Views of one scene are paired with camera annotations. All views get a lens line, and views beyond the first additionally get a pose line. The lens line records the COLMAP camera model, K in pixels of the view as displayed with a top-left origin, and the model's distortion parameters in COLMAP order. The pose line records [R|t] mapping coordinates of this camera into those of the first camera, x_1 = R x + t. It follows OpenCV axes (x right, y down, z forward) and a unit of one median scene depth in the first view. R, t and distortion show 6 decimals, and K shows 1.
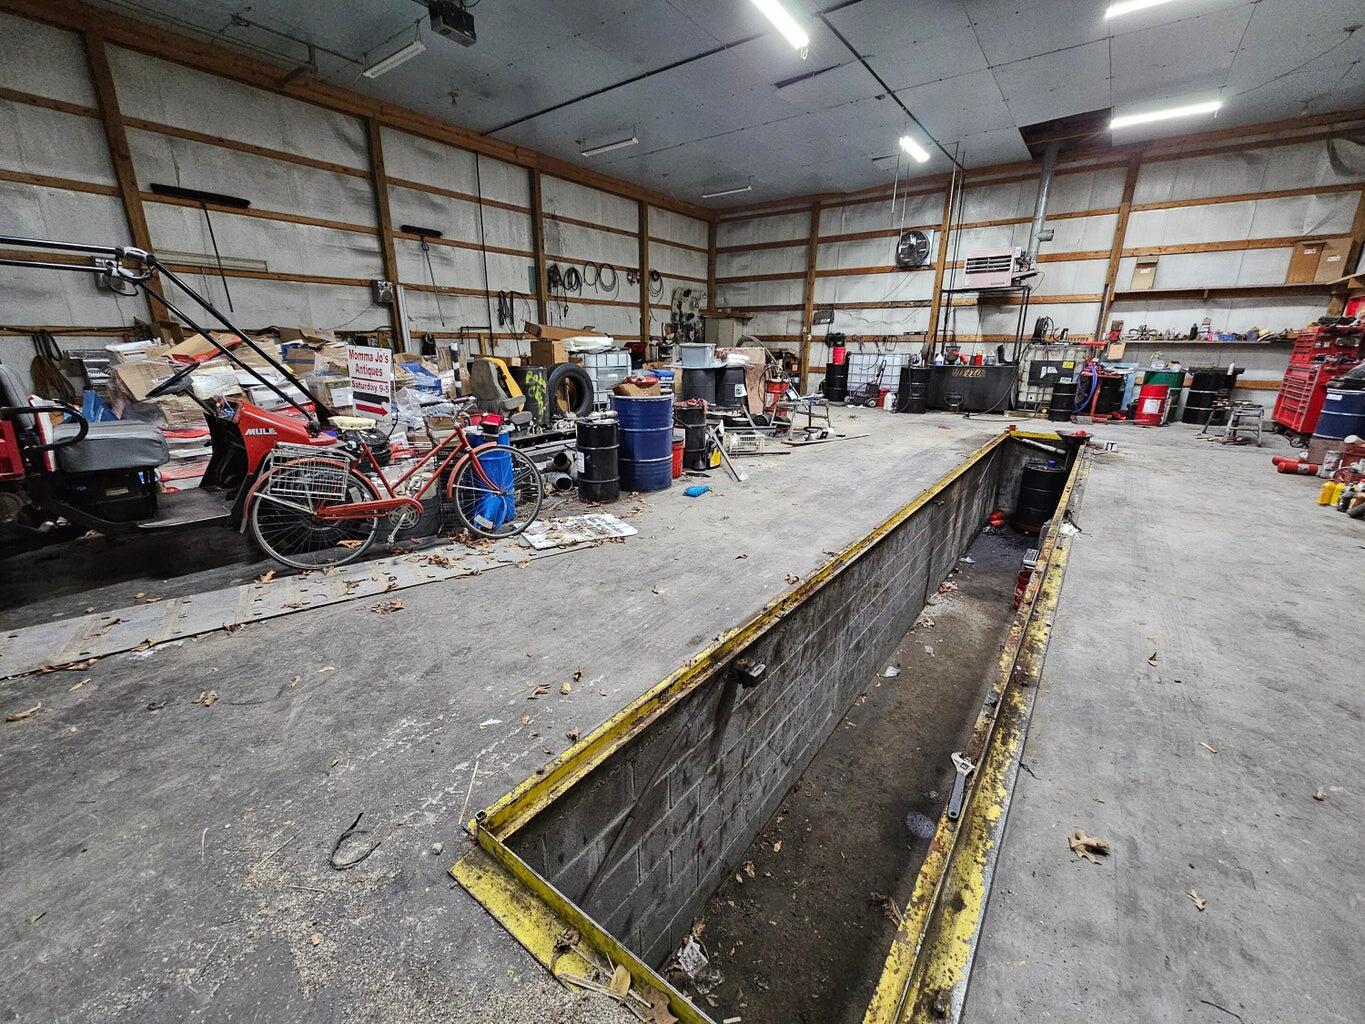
lens RADIAL K [[559.0, 0, 679.2], [0, 559.0, 514.4], [0, 0, 1]] dist [-0.004221, 0.001136]
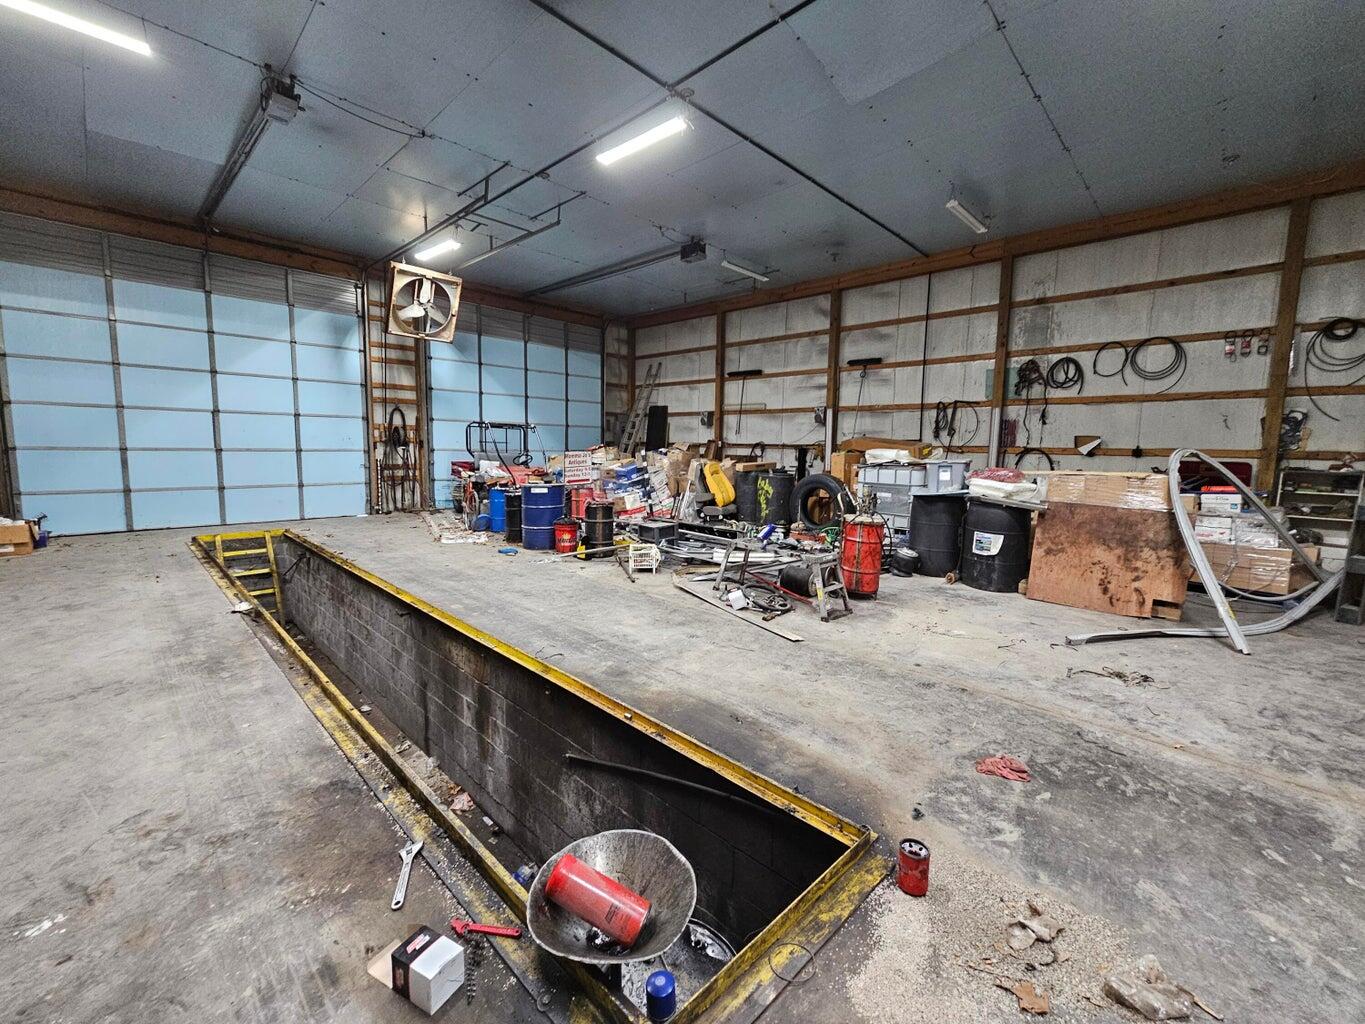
lens RADIAL K [[559.0, 0, 679.9], [0, 559.0, 505.9], [0, 0, 1]] dist [-0.004221, 0.001136]
pose [[-0.111637, 0.097228, -0.988981, 0.667395], [-0.309494, 0.942305, 0.127575, -0.226526], [0.944326, 0.320325, -0.075105, 0.729308]]
